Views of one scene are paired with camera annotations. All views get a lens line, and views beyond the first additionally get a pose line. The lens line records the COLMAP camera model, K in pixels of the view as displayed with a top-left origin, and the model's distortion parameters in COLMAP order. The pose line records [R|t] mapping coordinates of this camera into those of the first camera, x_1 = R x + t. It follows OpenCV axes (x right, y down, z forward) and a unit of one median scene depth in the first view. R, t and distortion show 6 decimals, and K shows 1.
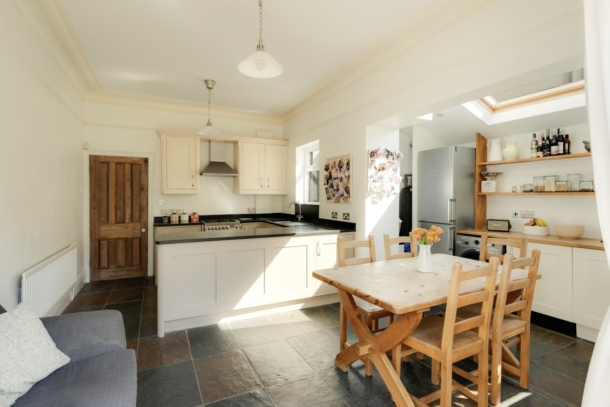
lens RADIAL K [[294.4, 0, 305.5], [0, 294.4, 199.9], [0, 0, 1]] dist [0.002218, 0.000420]
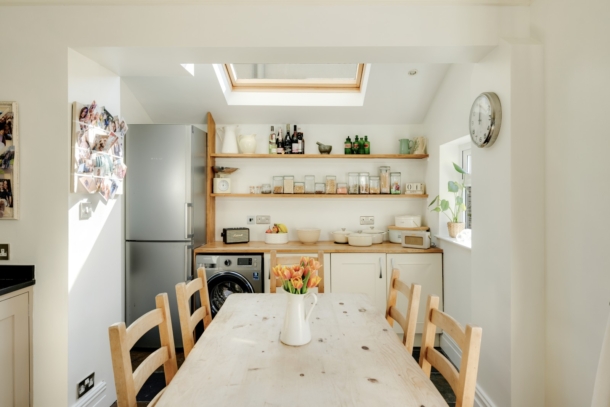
lens RADIAL K [[363.2, 0, 315.4], [0, 363.2, 196.3], [0, 0, 1]] dist [-0.000180, -0.000084]
pose [[0.458827, -0.006253, 0.888504, -0.113699], [0.008518, 0.999960, 0.002638, -0.020395], [-0.888485, 0.006358, 0.458862, 0.395267]]
